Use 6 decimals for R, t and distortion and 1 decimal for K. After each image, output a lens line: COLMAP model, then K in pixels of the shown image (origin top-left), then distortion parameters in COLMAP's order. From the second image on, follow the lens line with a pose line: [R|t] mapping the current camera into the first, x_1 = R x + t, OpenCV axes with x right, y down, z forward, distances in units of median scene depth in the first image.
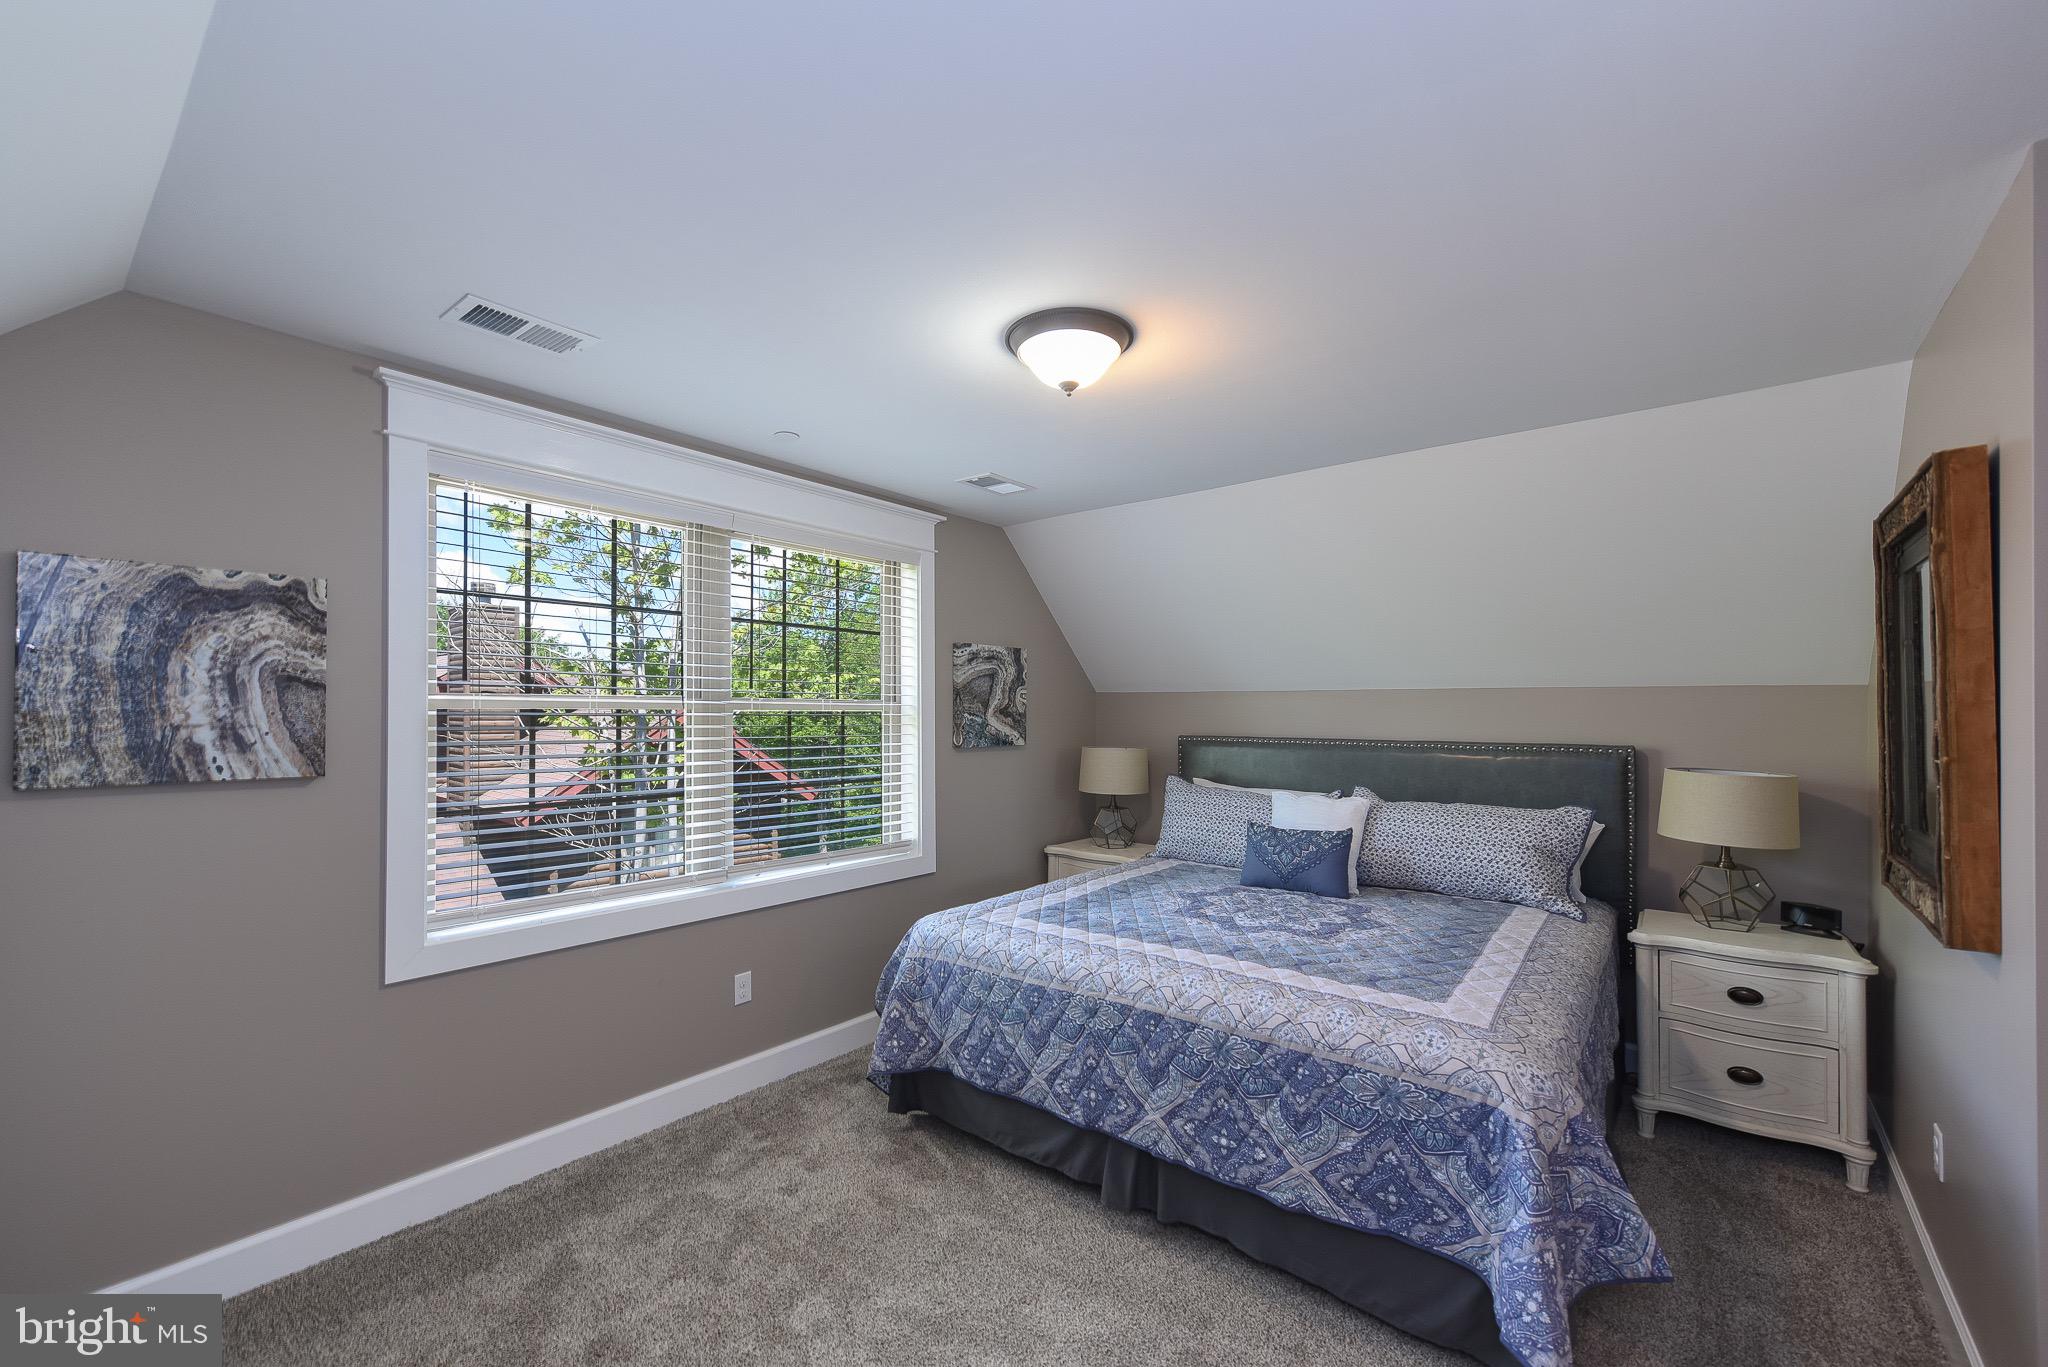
lens RADIAL K [[830.1, 0, 1027.2], [0, 830.1, 705.3], [0, 0, 1]] dist [0.000806, -0.000189]
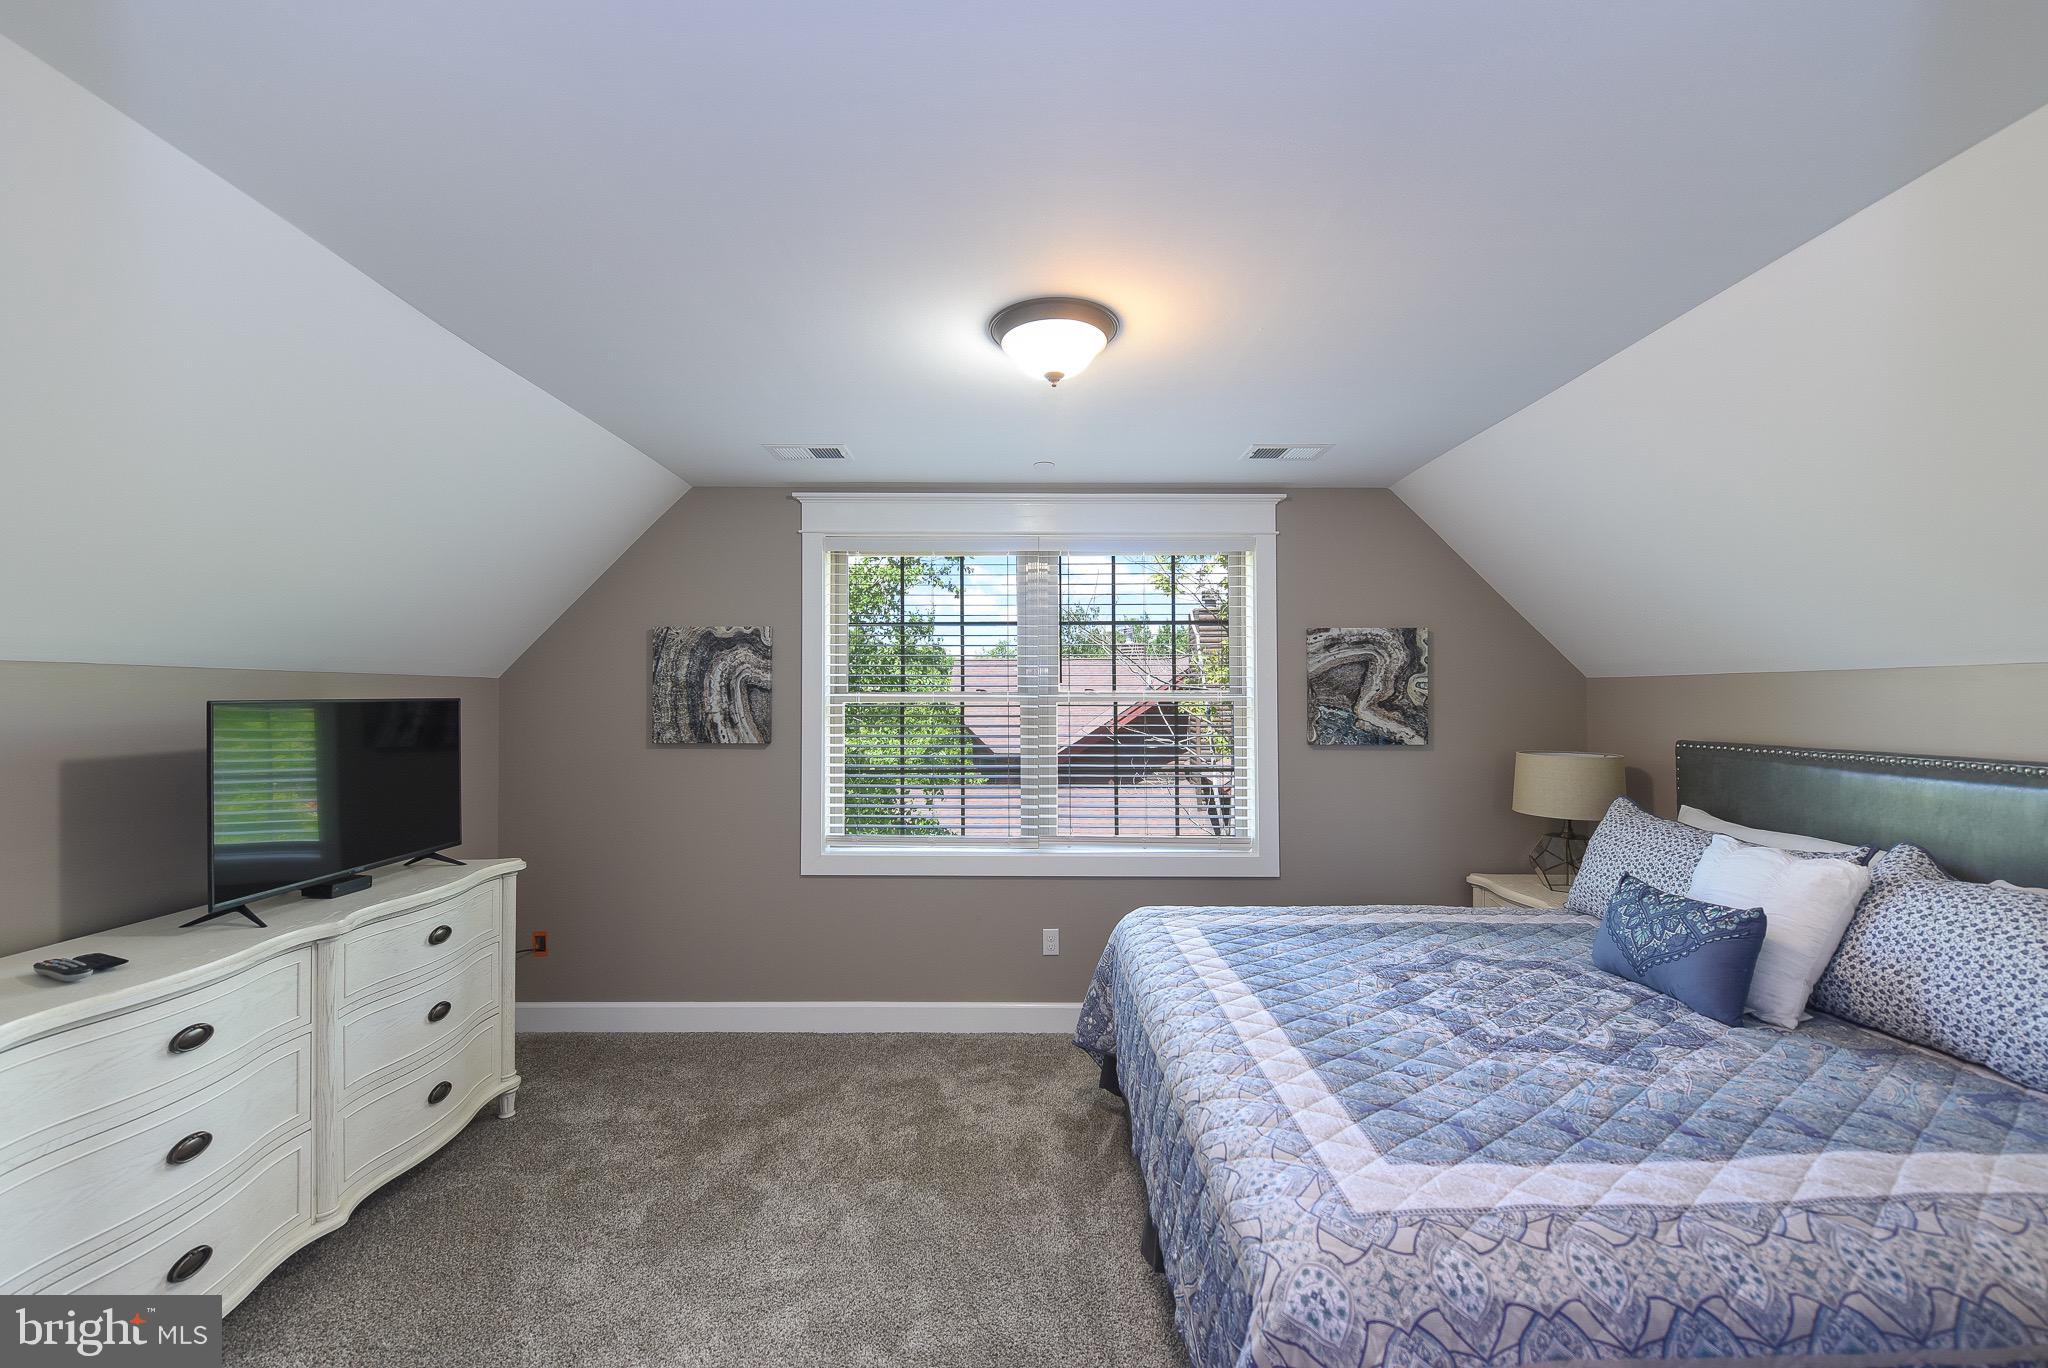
lens RADIAL K [[824.9, 0, 1024.0], [0, 824.9, 684.0], [0, 0, 1]] dist [0.000277, -0.000337]
pose [[0.625559, -0.015371, -0.780025, 0.668338], [0.007292, 0.999877, -0.013856, -0.007023], [0.780143, 0.002980, 0.625595, 0.301865]]
